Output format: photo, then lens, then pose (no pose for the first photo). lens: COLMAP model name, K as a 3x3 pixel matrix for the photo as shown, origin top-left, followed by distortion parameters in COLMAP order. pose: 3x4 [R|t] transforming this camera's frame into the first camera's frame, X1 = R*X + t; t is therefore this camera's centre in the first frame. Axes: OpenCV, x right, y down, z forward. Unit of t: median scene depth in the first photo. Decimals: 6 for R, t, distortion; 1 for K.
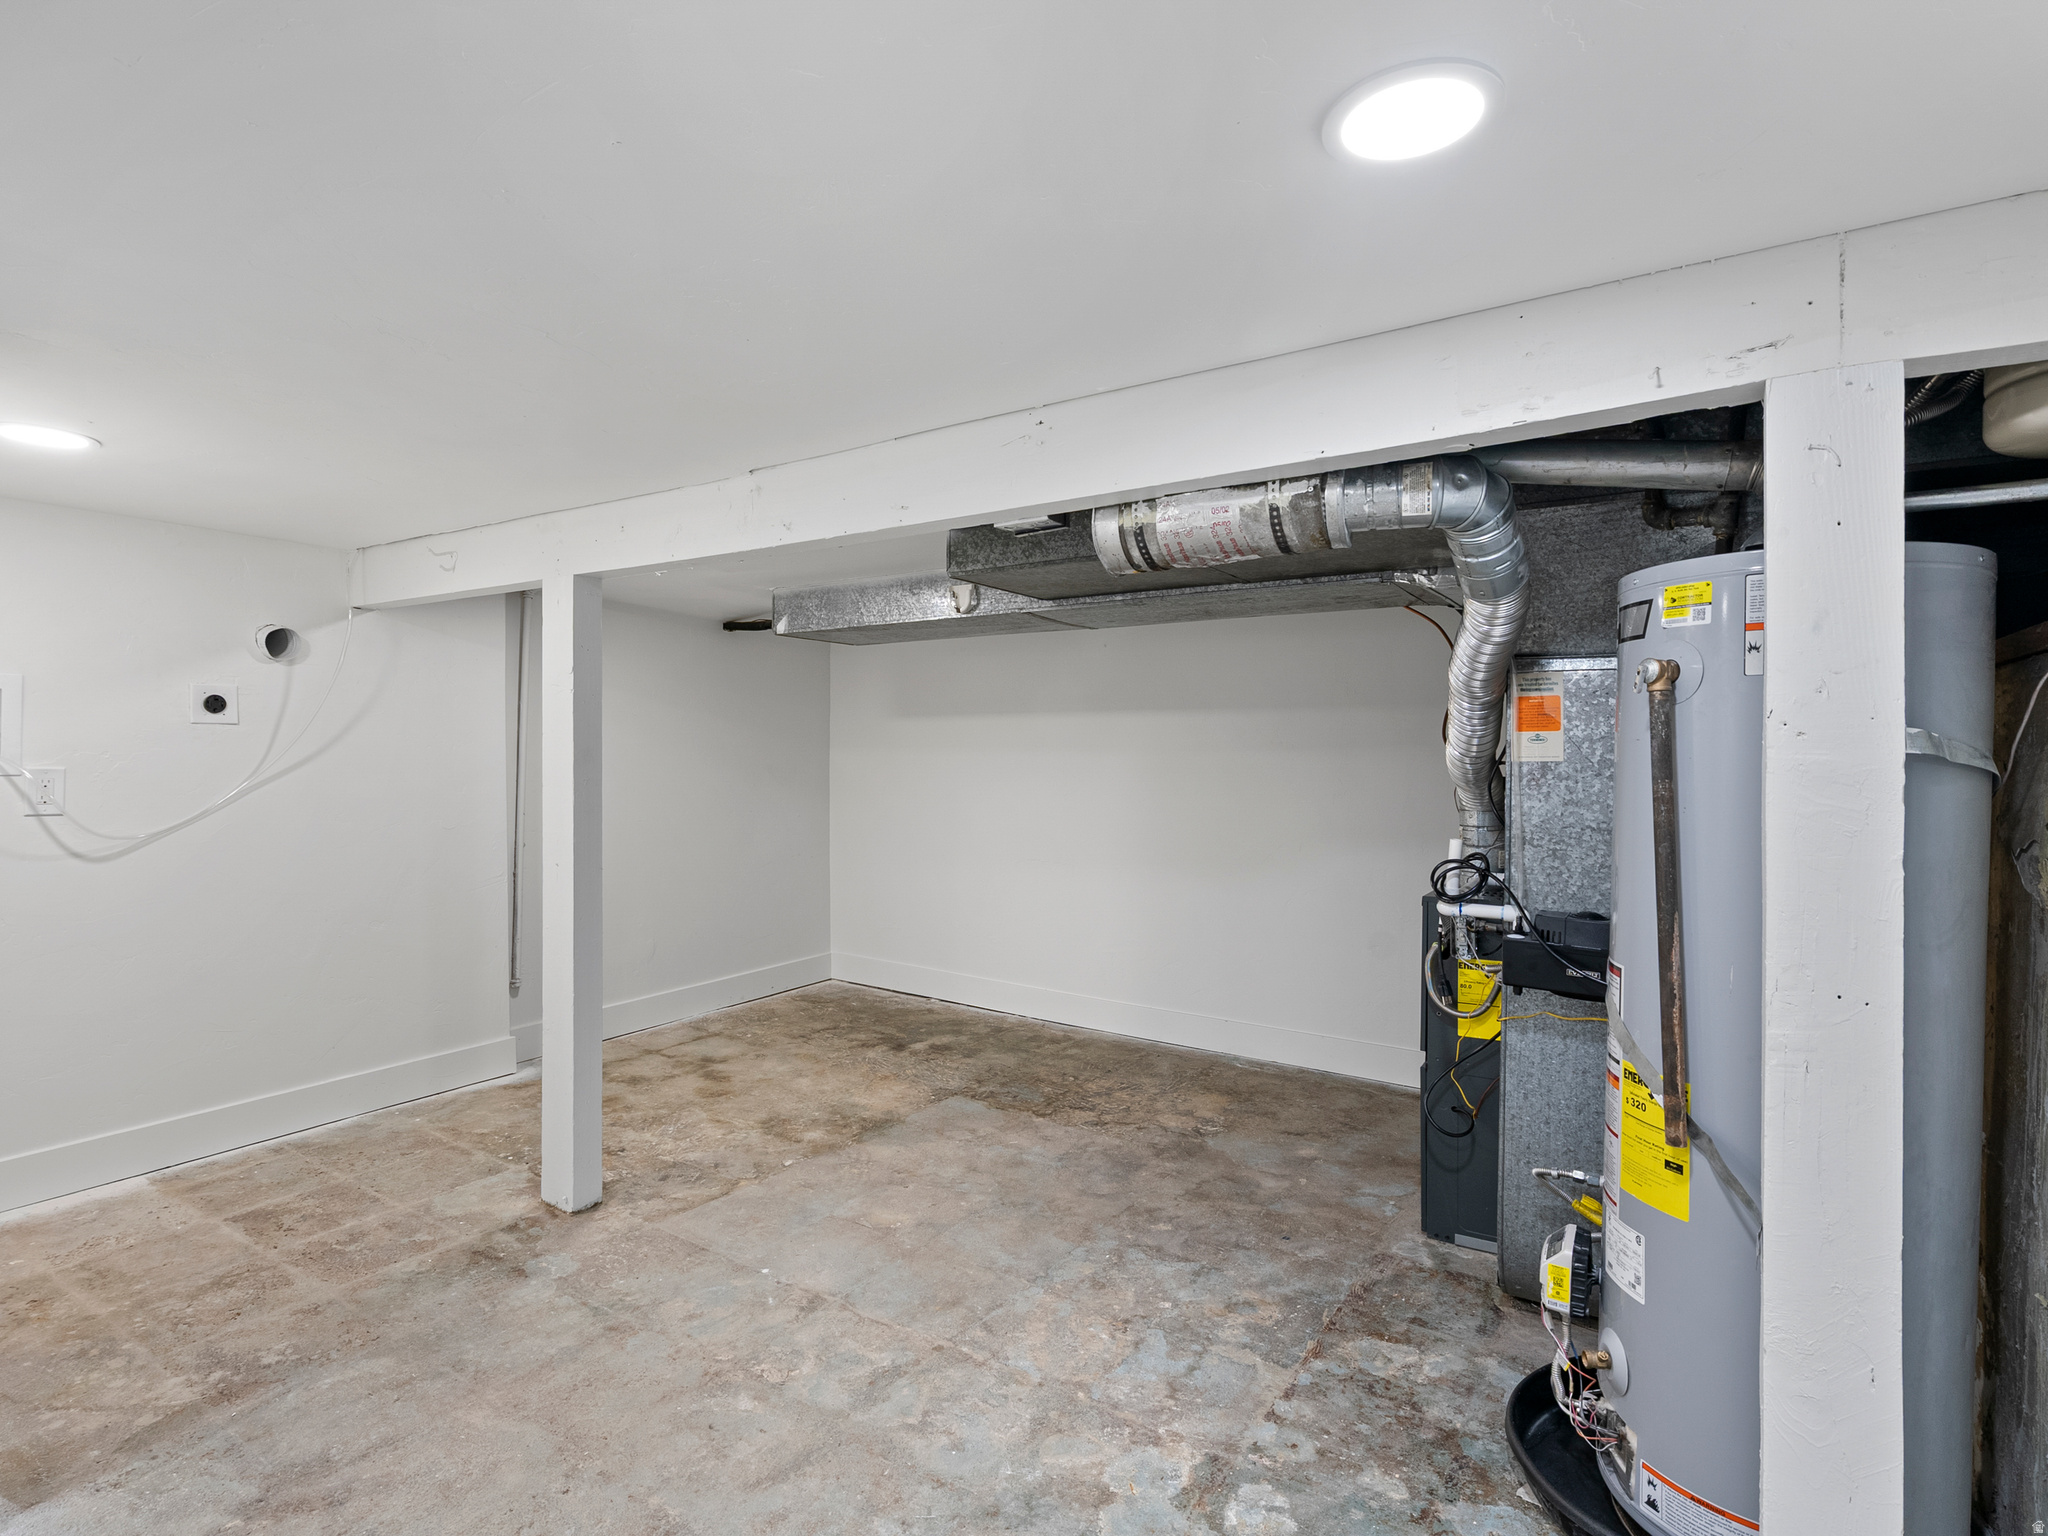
lens RADIAL K [[1041.8, 0, 1019.4], [0, 1041.8, 762.7], [0, 0, 1]] dist [-0.000592, 0.002211]
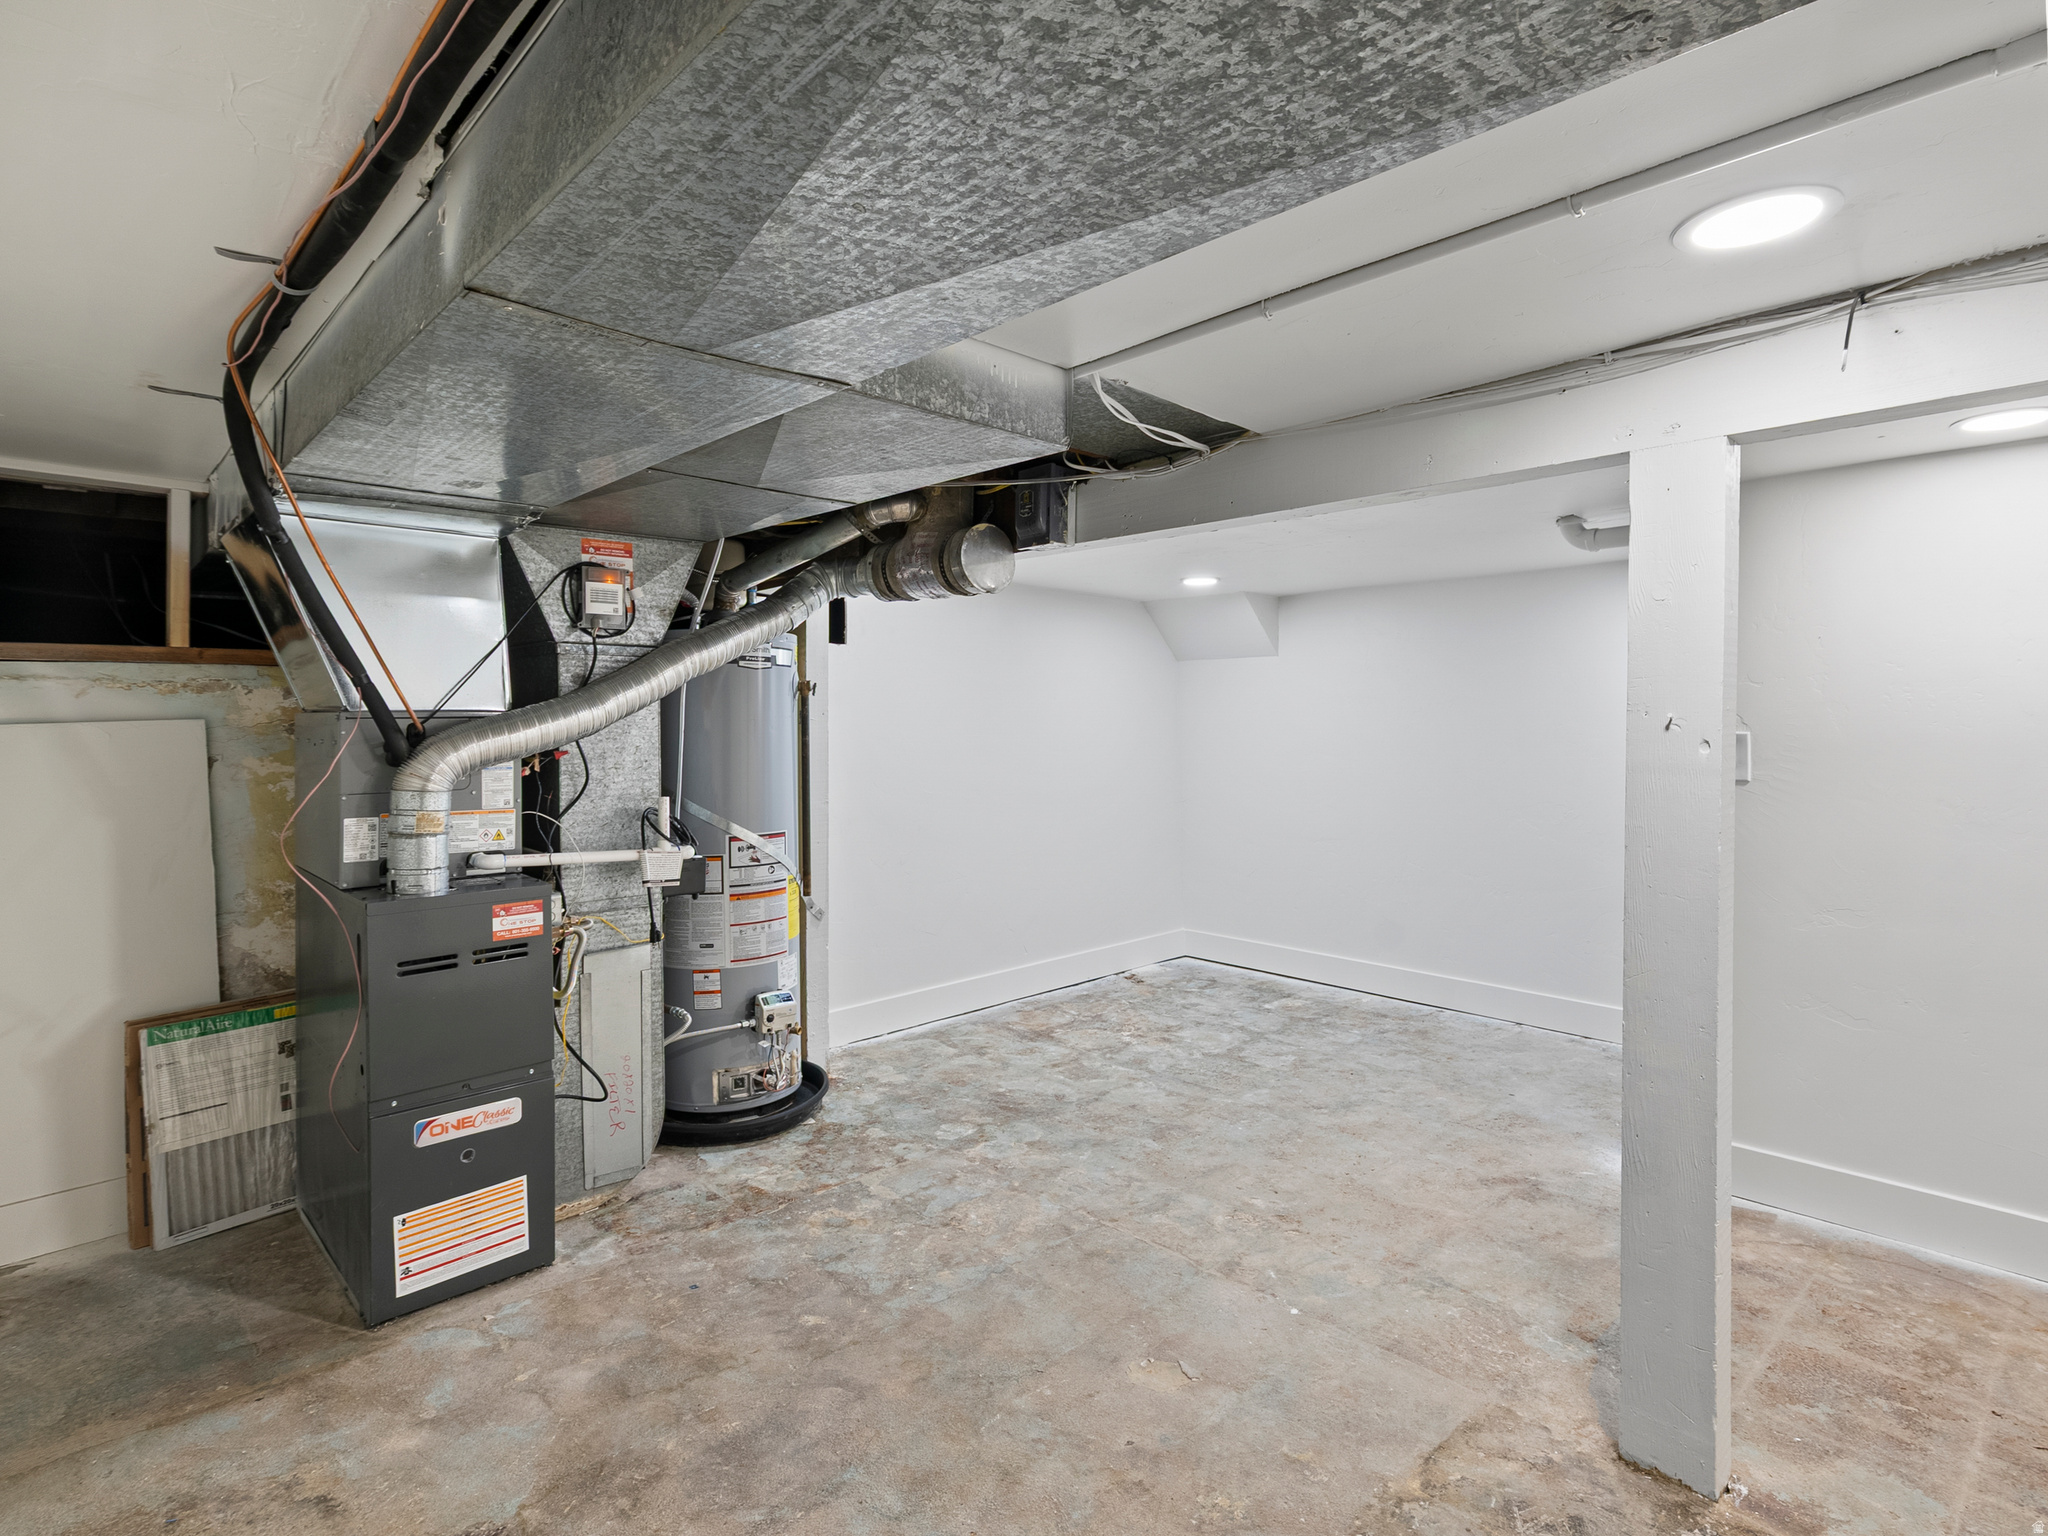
lens RADIAL K [[1041.8, 0, 1019.4], [0, 1041.8, 762.7], [0, 0, 1]] dist [-0.000592, 0.002211]
pose [[-0.970111, -0.018728, 0.241937, -0.233177], [-0.007578, 0.998869, 0.046936, -0.021853], [-0.242542, 0.043700, -0.969156, 1.989950]]
